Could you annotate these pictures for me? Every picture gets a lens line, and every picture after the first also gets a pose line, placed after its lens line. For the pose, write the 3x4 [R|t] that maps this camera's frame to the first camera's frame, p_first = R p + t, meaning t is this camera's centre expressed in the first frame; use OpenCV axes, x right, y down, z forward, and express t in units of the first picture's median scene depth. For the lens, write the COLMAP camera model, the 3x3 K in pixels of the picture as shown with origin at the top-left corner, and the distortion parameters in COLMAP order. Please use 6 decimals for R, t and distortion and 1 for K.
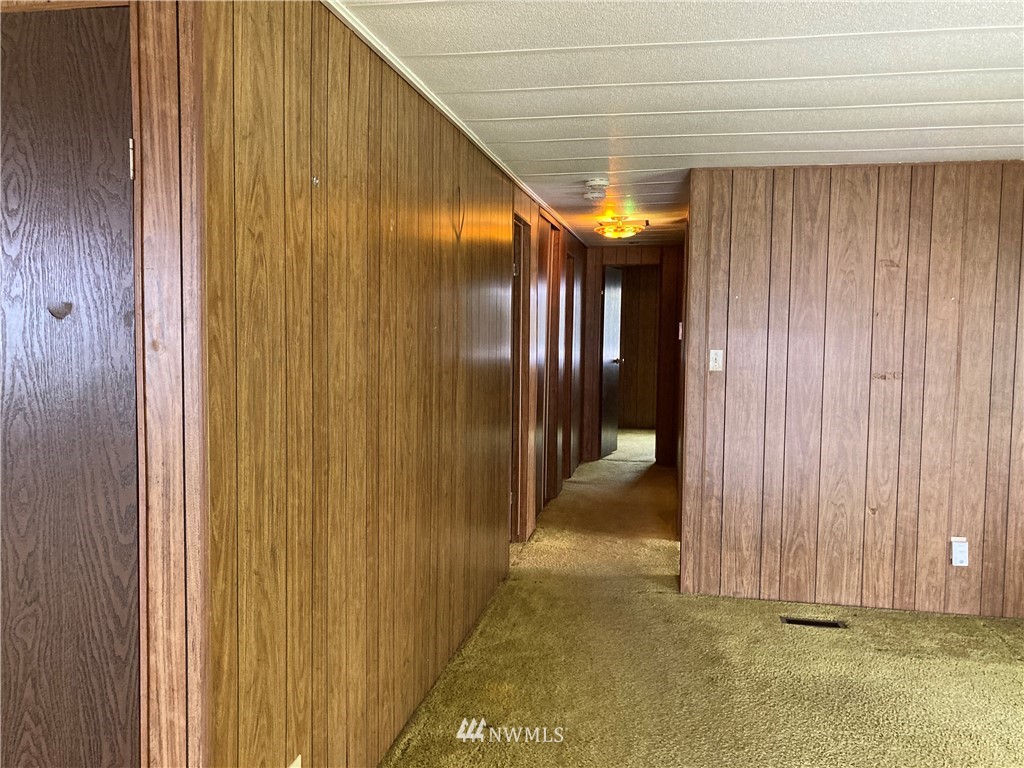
lens RADIAL K [[848.0, 0, 511.4], [0, 848.0, 379.3], [0, 0, 1]] dist [0.041993, -0.049353]
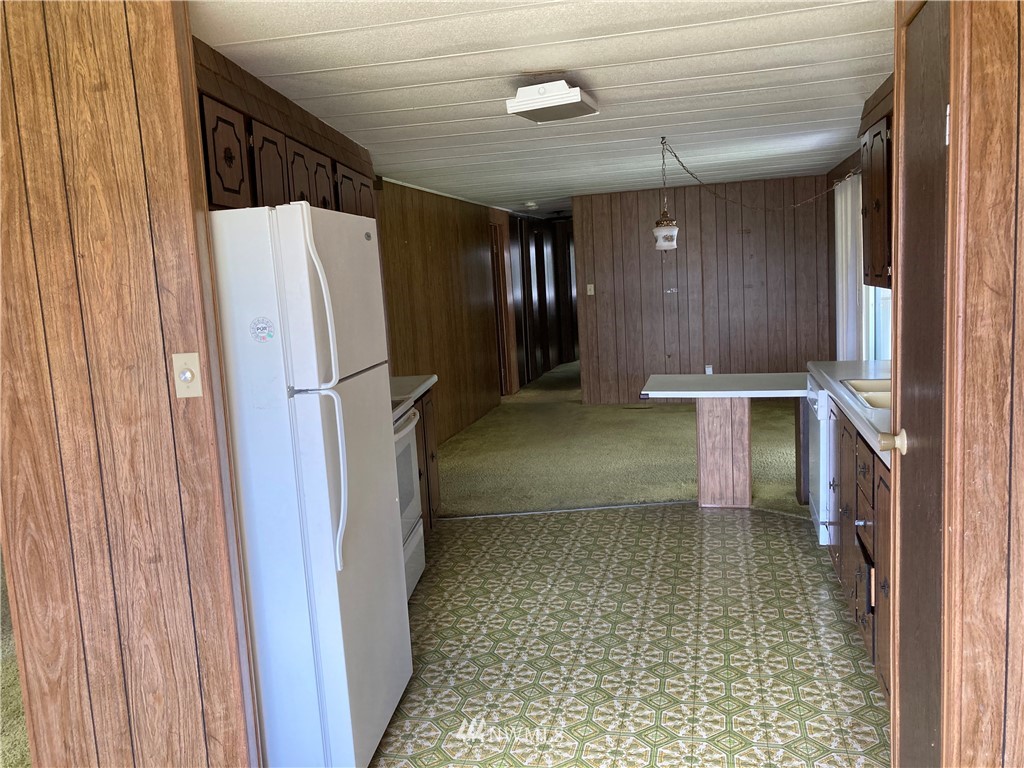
lens RADIAL K [[848.0, 0, 509.1], [0, 848.0, 387.6], [0, 0, 1]] dist [0.041993, -0.049353]
pose [[0.996022, -0.069532, -0.055729, 0.145351], [0.073299, 0.994944, 0.068659, 0.059146], [0.050673, -0.072471, 0.996082, -1.079462]]
